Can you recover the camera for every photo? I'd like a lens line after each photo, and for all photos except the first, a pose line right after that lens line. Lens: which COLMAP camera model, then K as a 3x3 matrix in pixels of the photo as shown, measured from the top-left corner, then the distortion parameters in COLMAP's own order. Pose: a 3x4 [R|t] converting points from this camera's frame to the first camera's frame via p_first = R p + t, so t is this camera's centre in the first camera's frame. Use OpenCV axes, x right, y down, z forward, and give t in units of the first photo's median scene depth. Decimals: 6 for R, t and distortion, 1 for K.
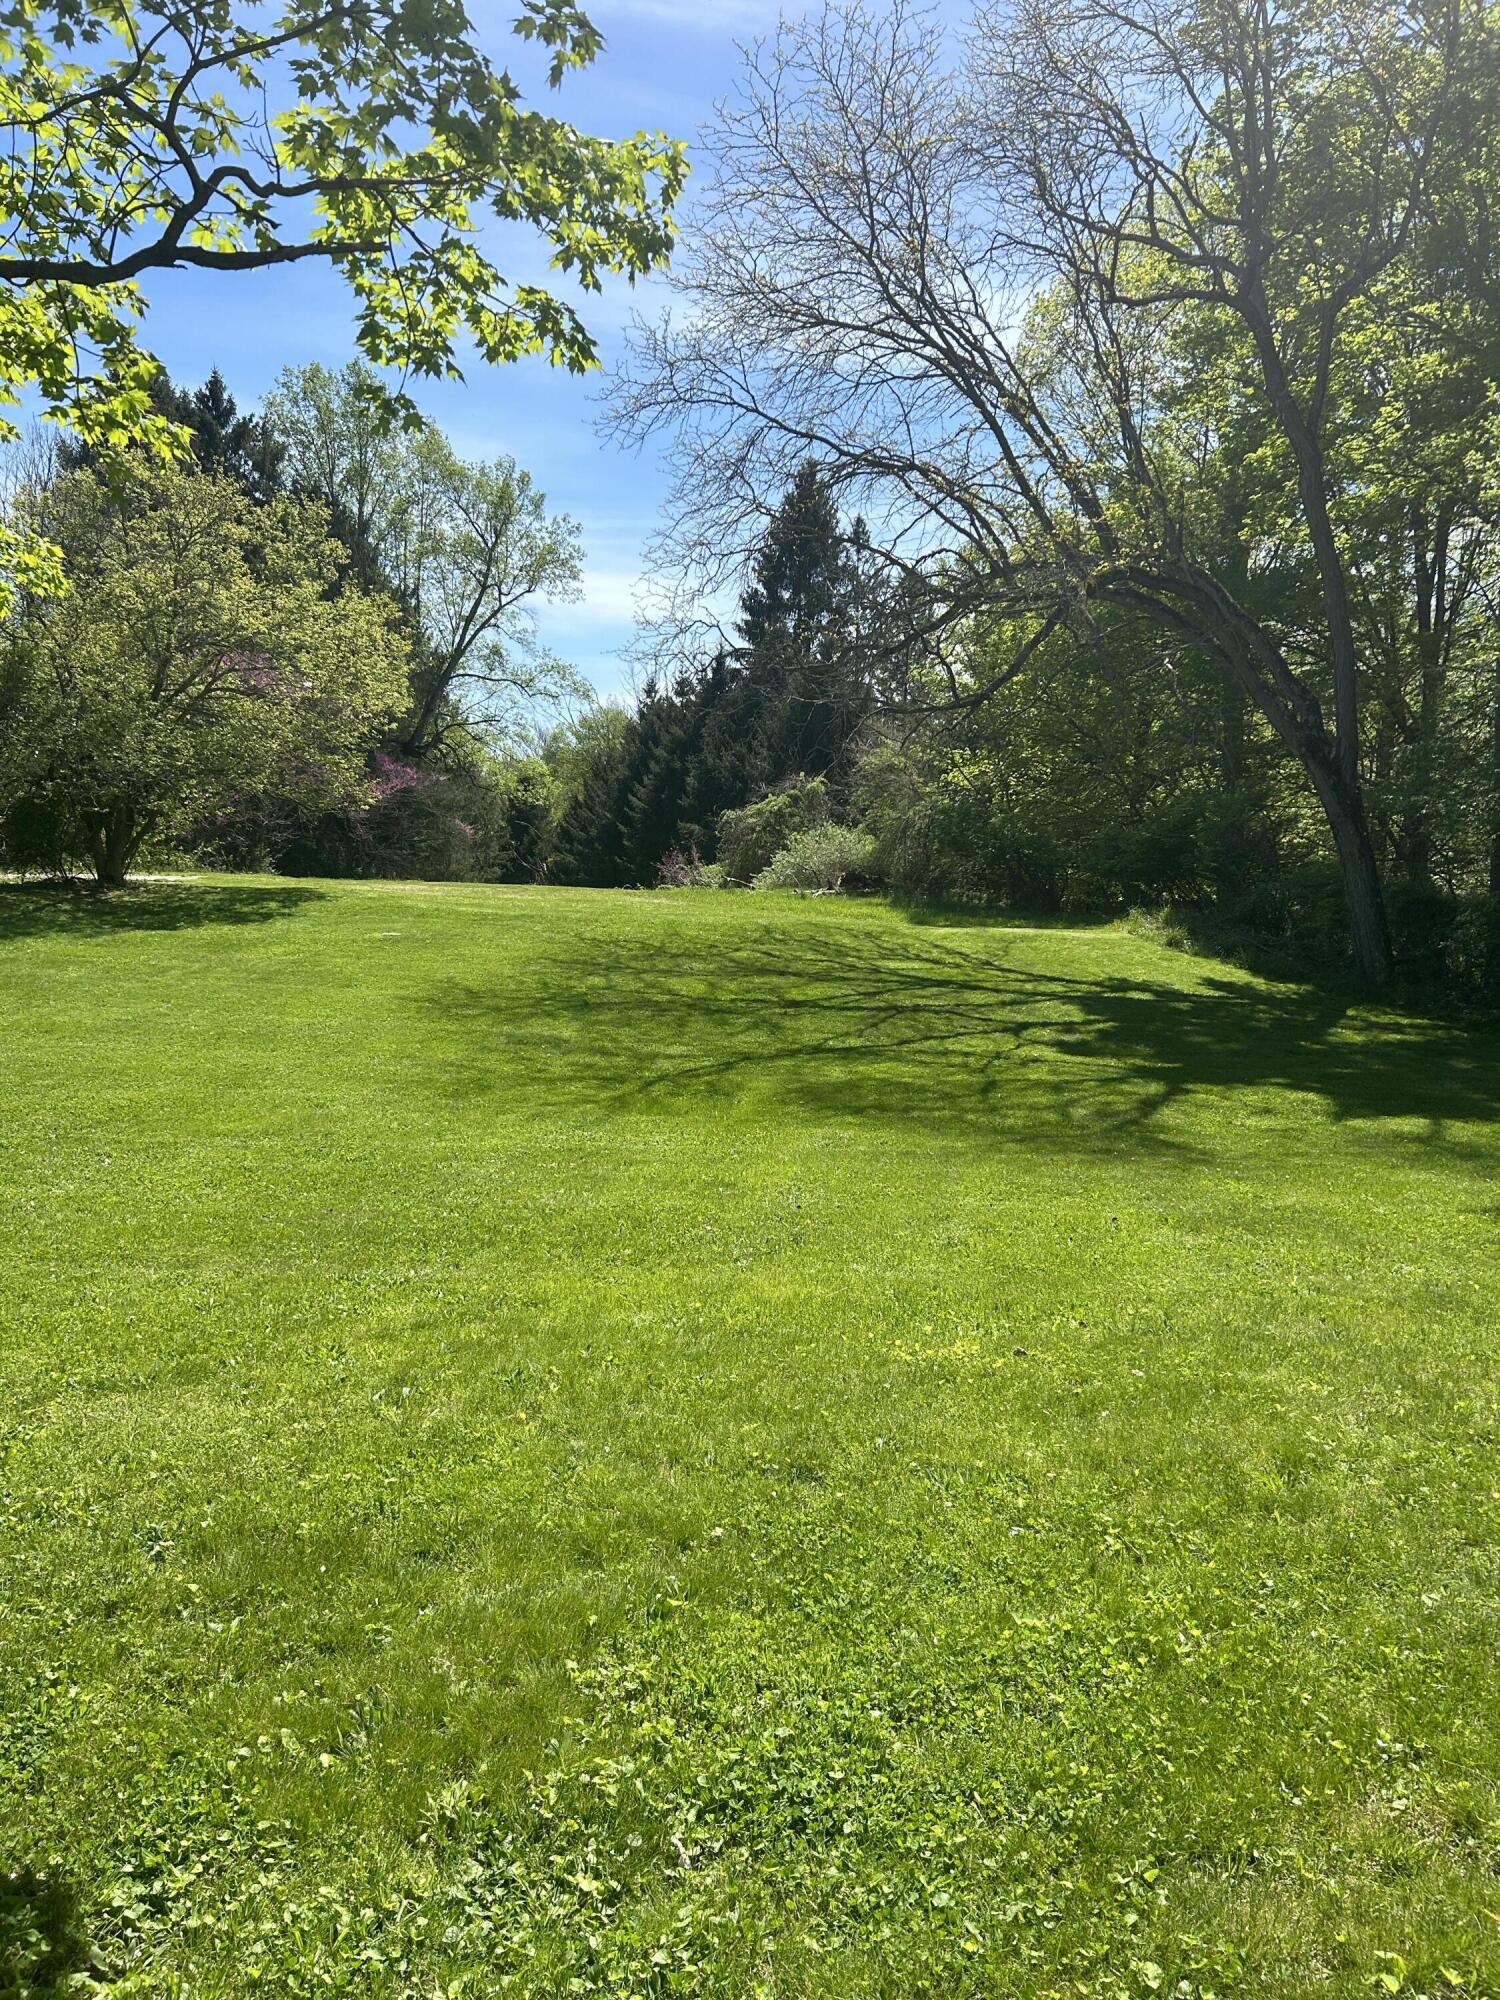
lens RADIAL K [[1503.3, 0, 746.2], [0, 1503.3, 998.6], [0, 0, 1]] dist [-0.001349, -0.006519]
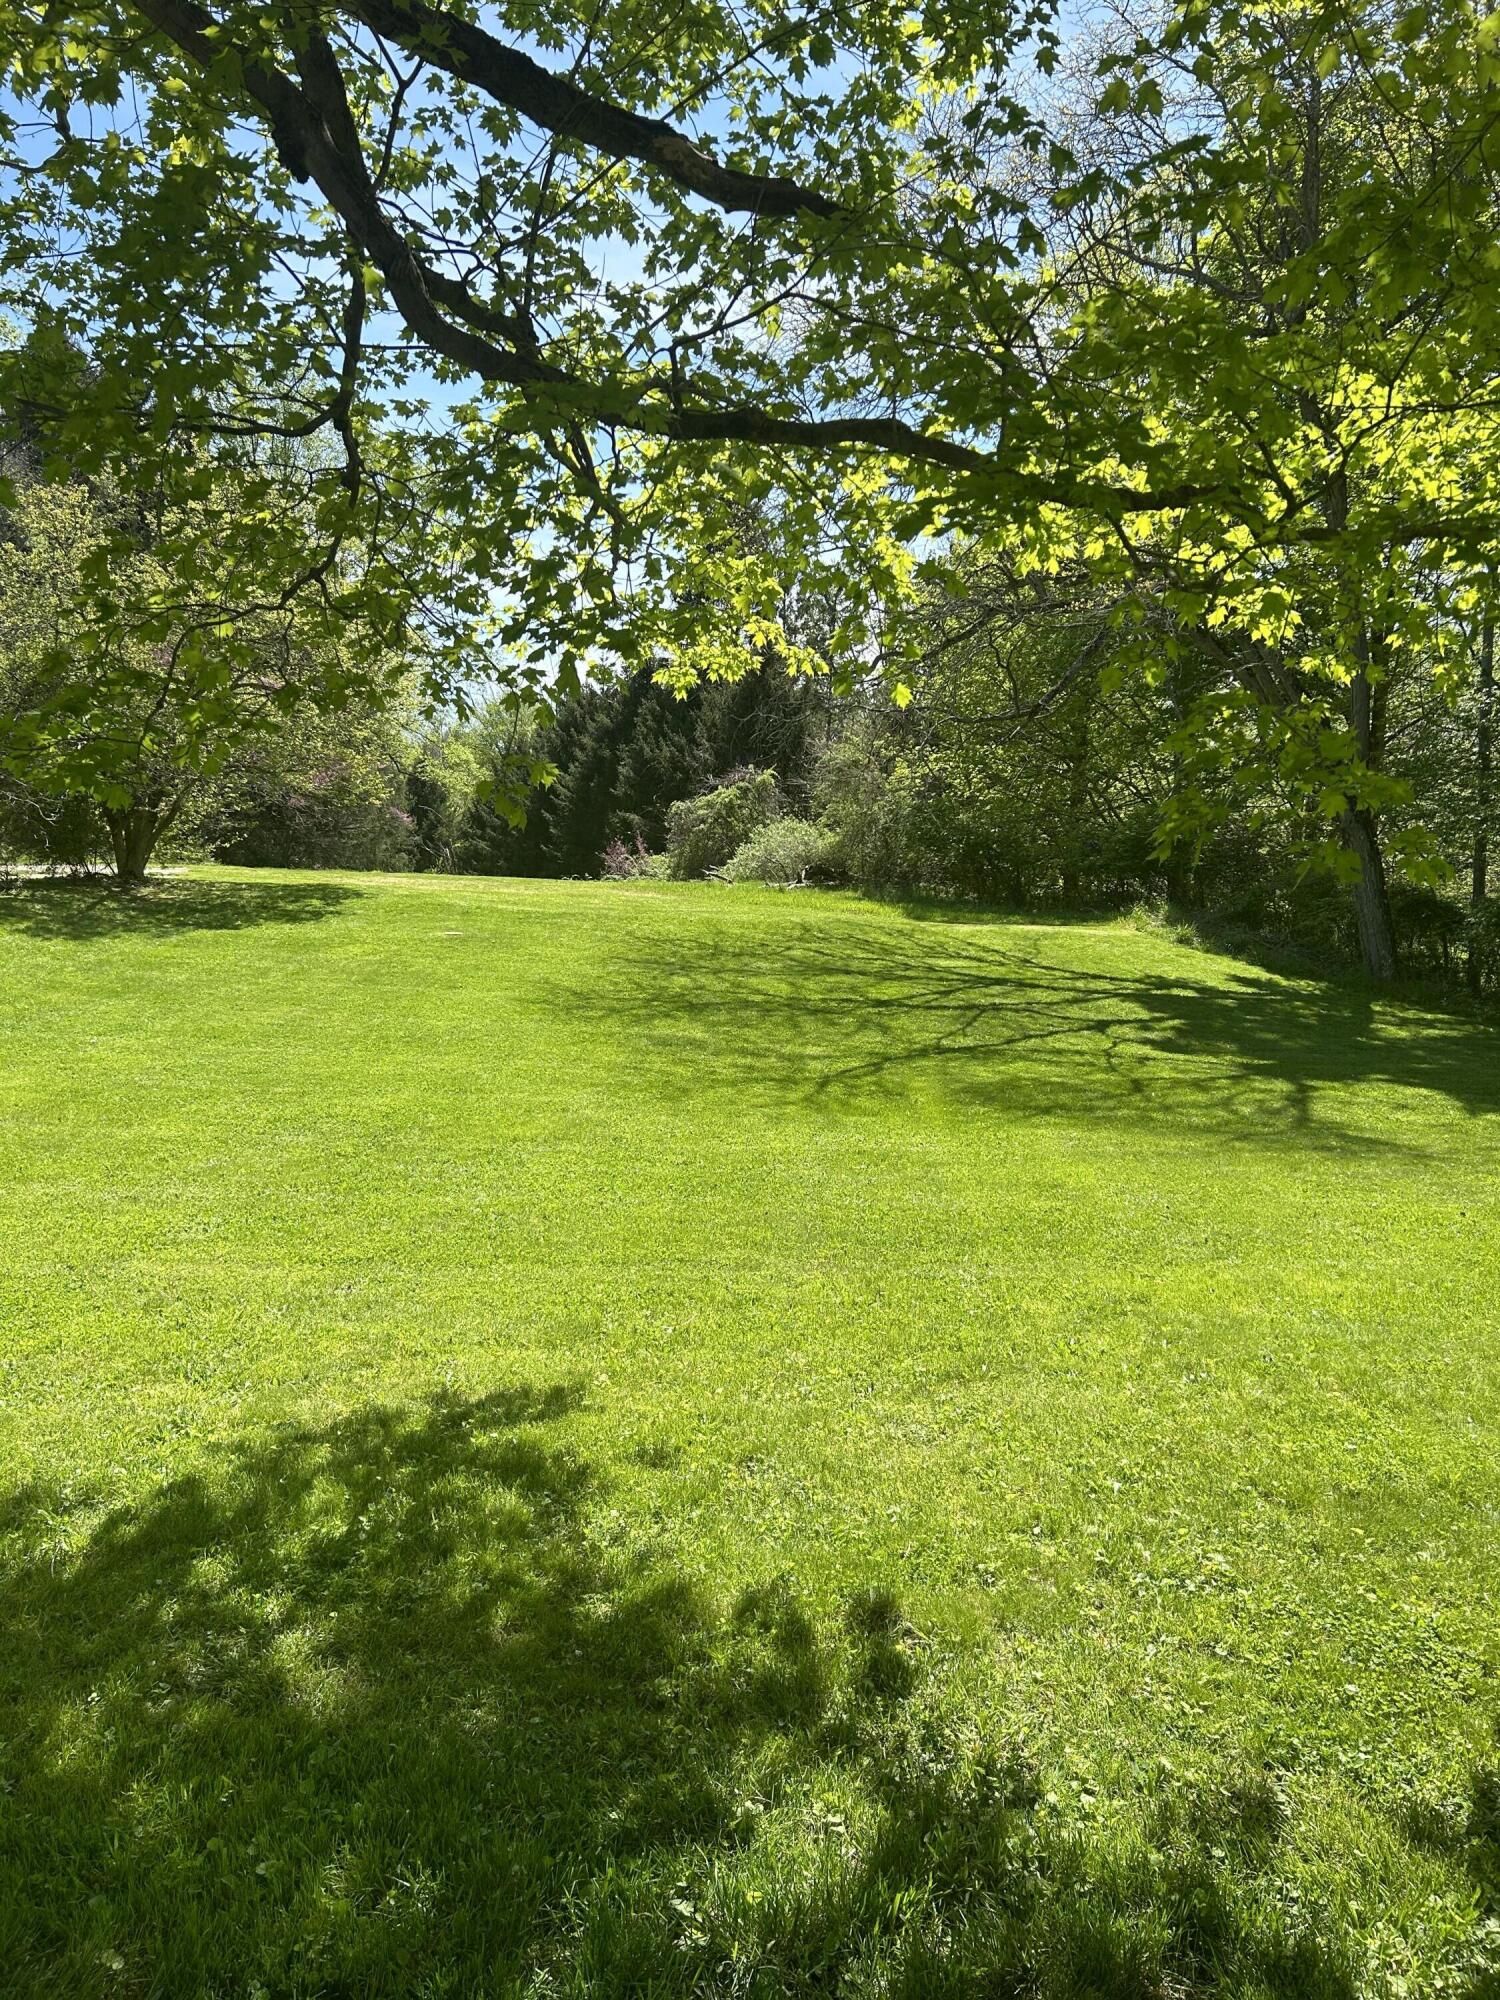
lens RADIAL K [[1503.3, 0, 753.1], [0, 1503.3, 1004.6], [0, 0, 1]] dist [-0.001349, -0.006519]
pose [[0.995318, -0.003668, 0.096589, -0.118544], [0.002221, 0.999884, 0.015081, -0.008586], [-0.096633, -0.014796, 0.995210, -0.020744]]
